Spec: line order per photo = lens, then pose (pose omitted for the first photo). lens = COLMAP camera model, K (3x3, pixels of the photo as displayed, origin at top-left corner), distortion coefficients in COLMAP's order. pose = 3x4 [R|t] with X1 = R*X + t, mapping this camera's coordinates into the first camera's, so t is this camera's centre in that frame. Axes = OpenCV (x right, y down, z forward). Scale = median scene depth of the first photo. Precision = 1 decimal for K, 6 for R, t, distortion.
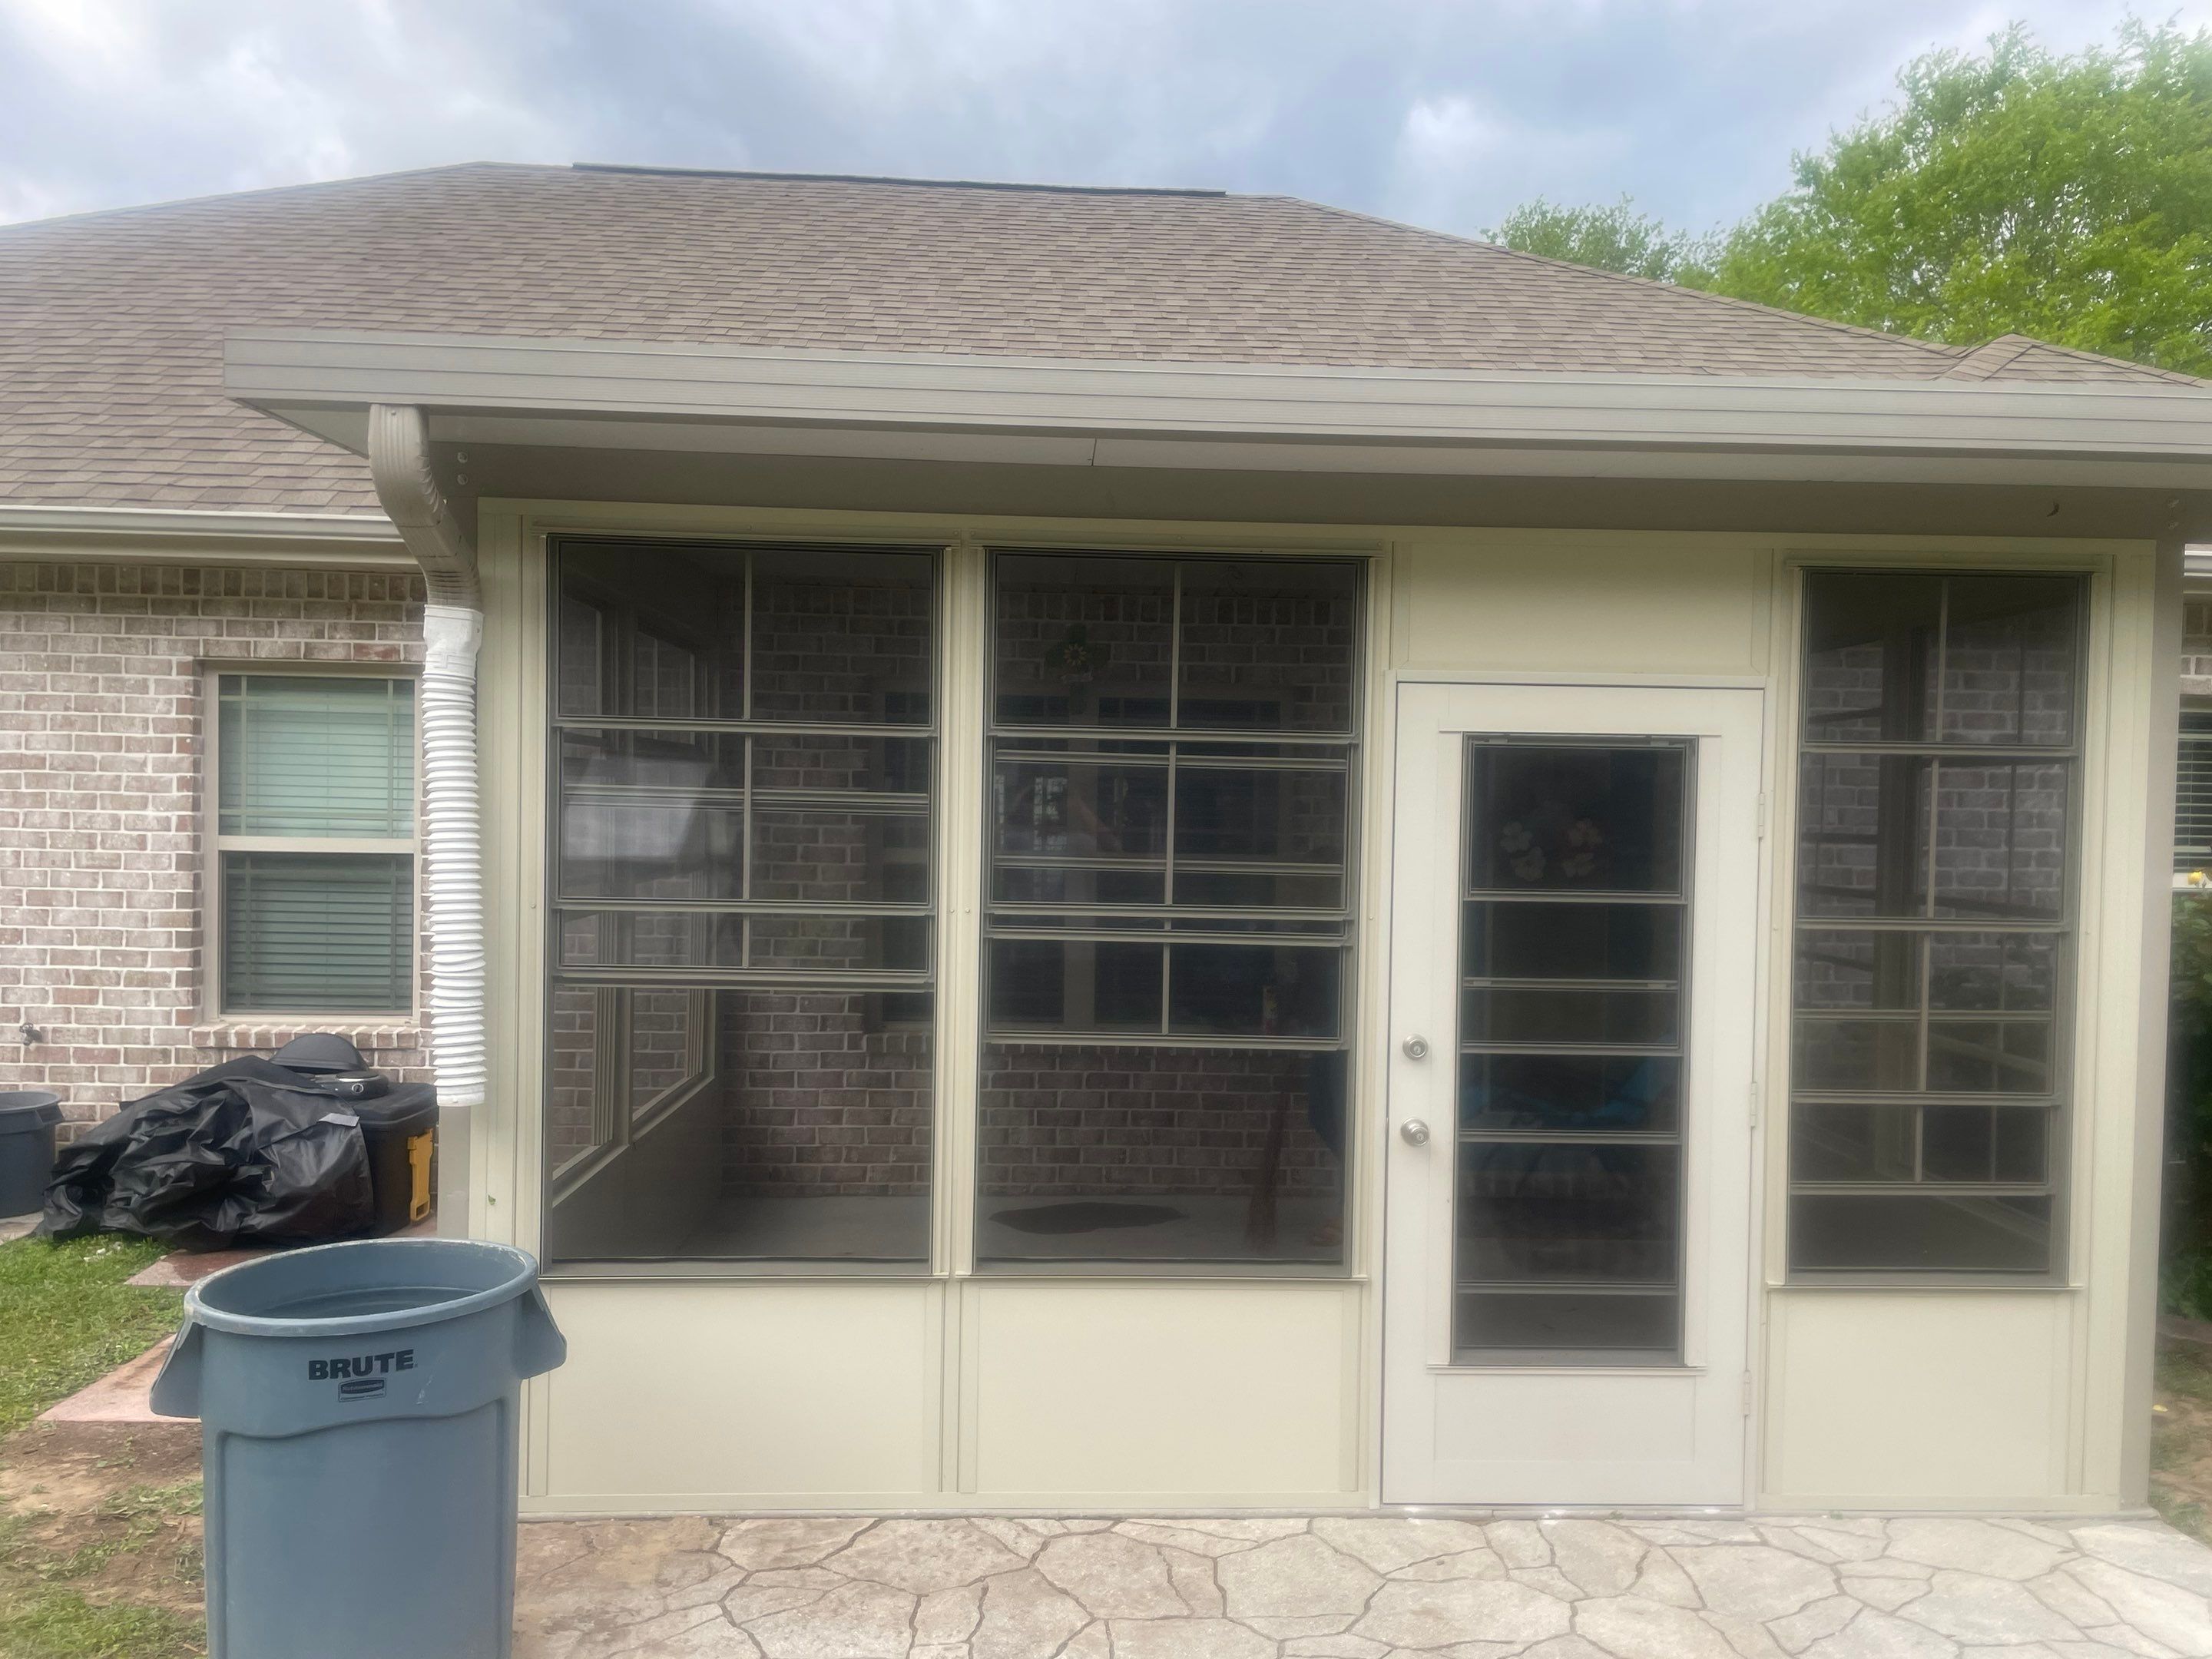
lens RADIAL K [[1659.5, 0, 1113.4], [0, 1659.5, 863.5], [0, 0, 1]] dist [0.104141, -0.121968]
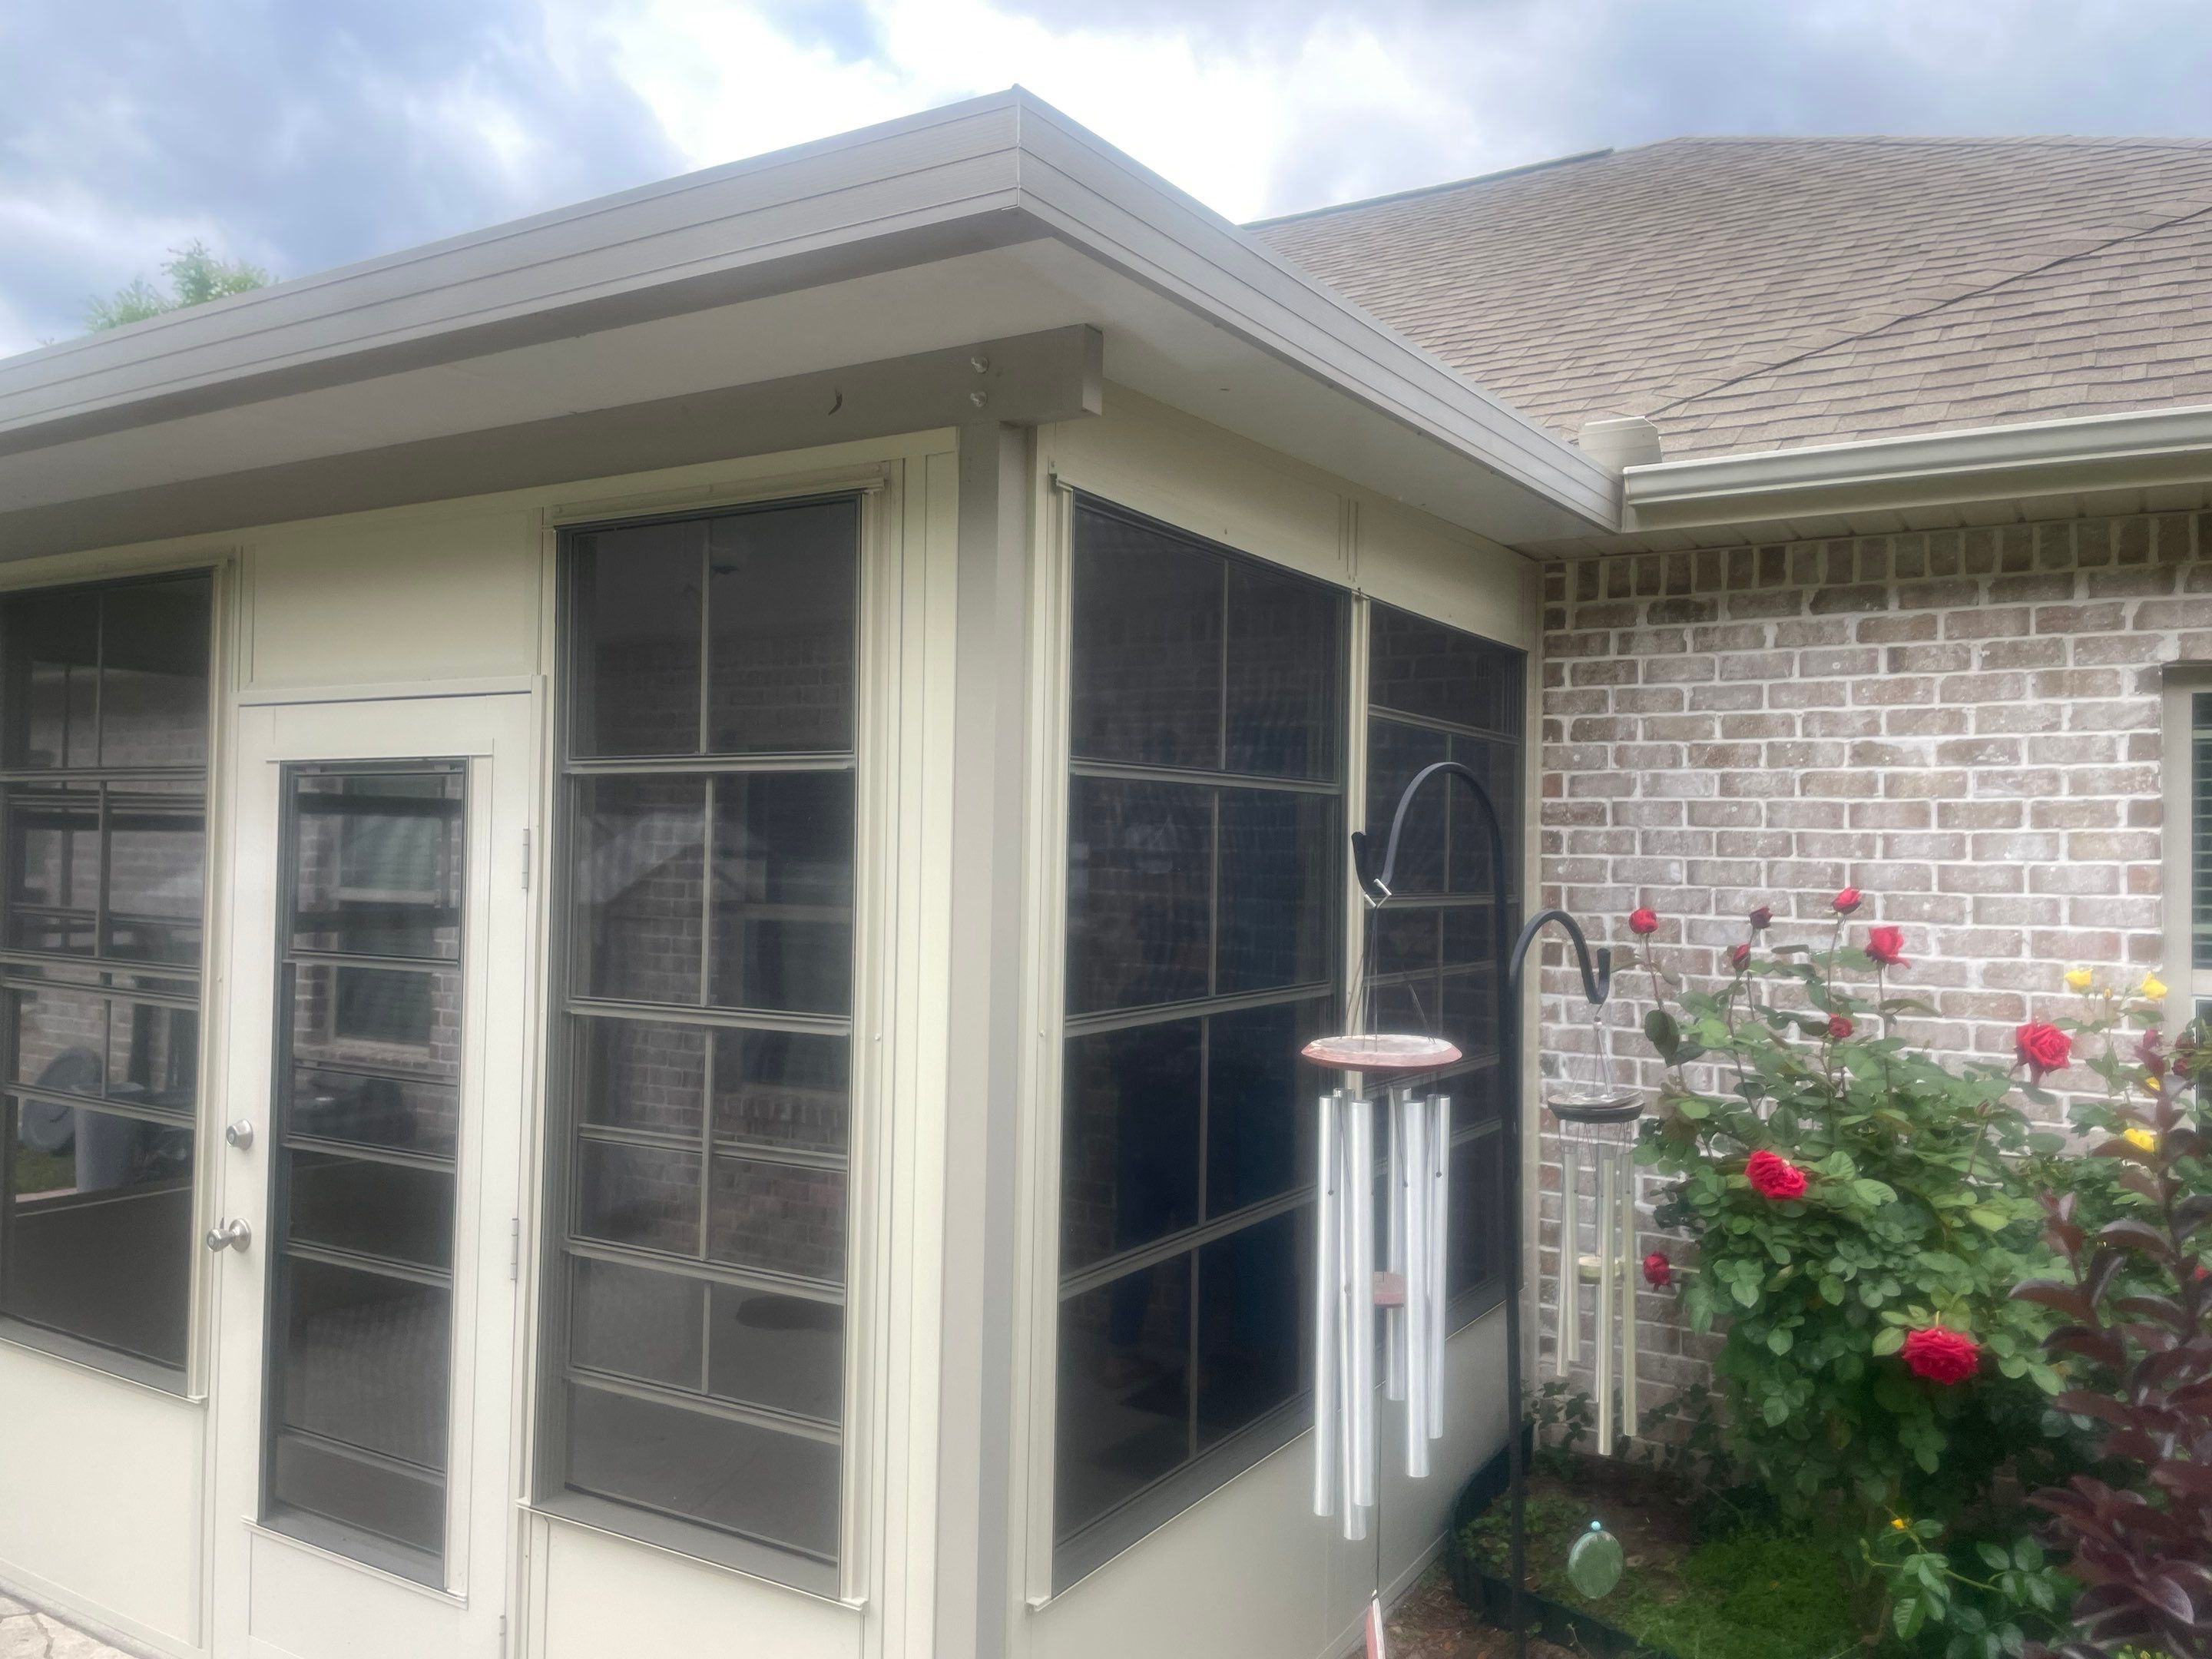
lens RADIAL K [[1660.5, 0, 1111.9], [0, 1660.5, 848.2], [0, 0, 1]] dist [0.098210, -0.118110]
pose [[0.831036, -0.006471, -0.556181, 0.615770], [-0.020423, 0.998903, -0.042137, -0.004658], [0.555843, 0.046376, 0.829993, 0.316487]]
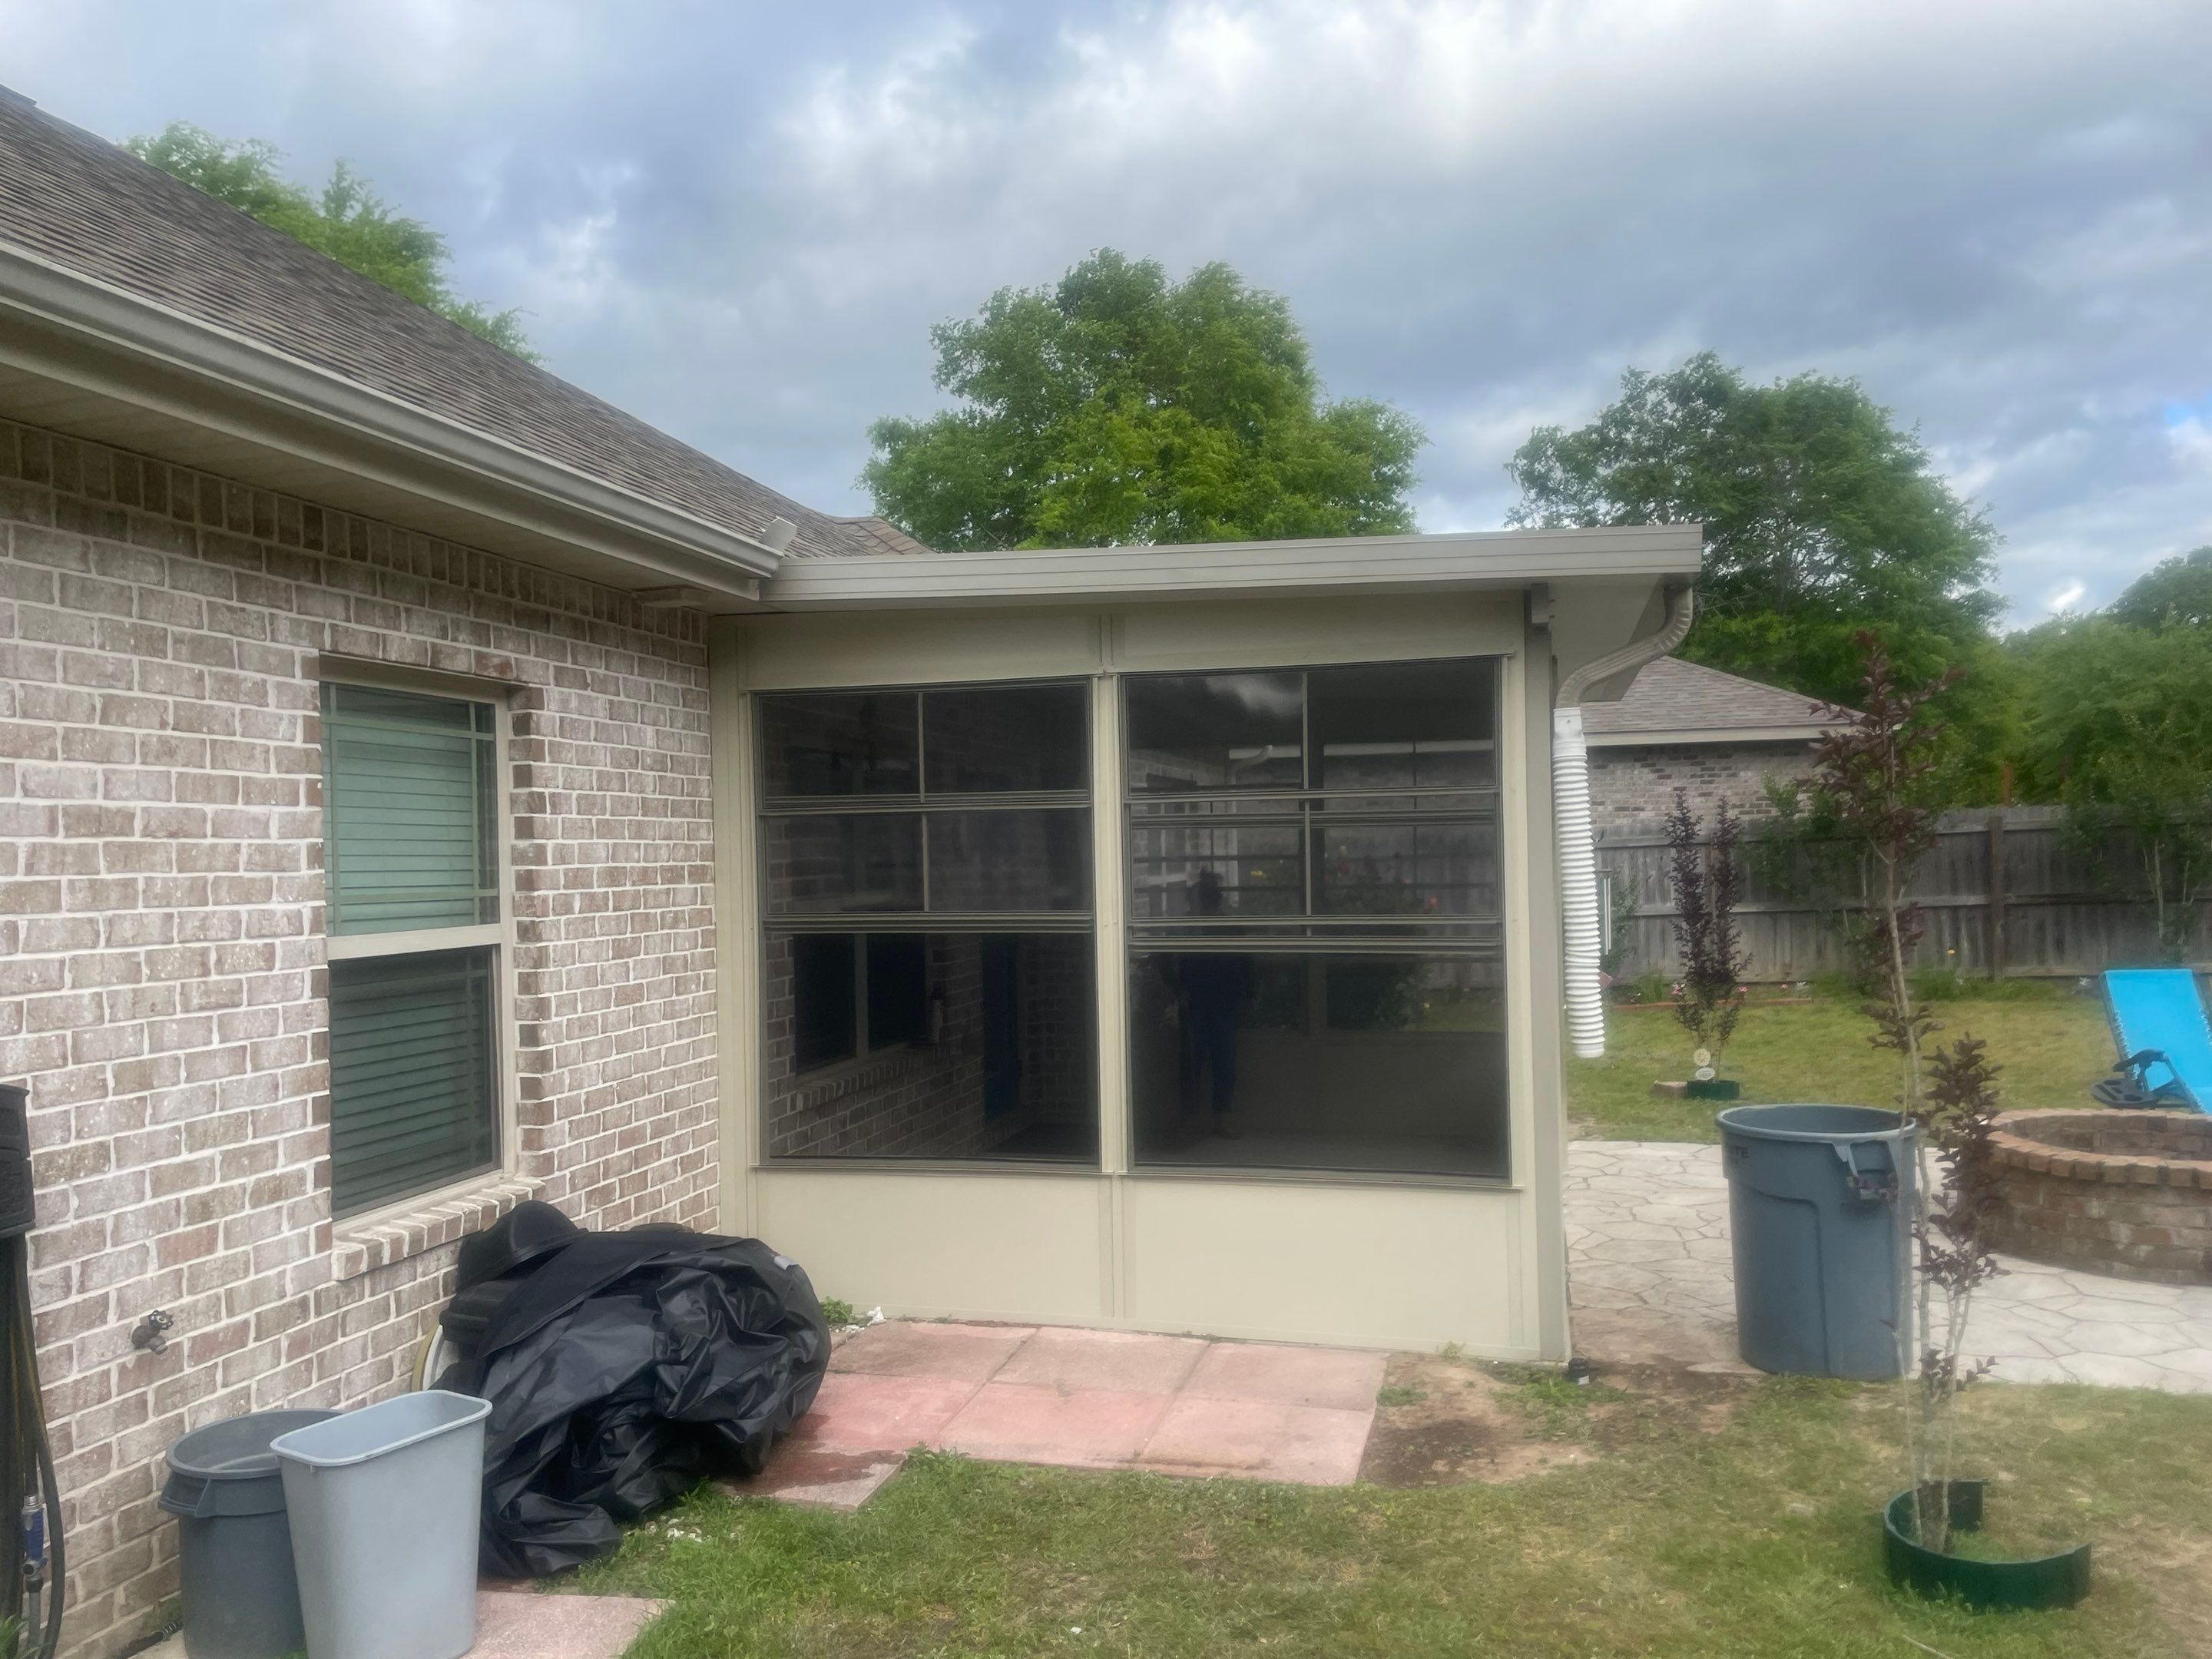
lens RADIAL K [[1660.5, 0, 1111.9], [0, 1660.5, 848.2], [0, 0, 1]] dist [0.098210, -0.118110]
pose [[0.268960, -0.022520, 0.962888, -1.059490], [0.045040, 0.998927, 0.010781, -0.043351], [-0.962098, 0.040469, 0.269686, 0.557455]]
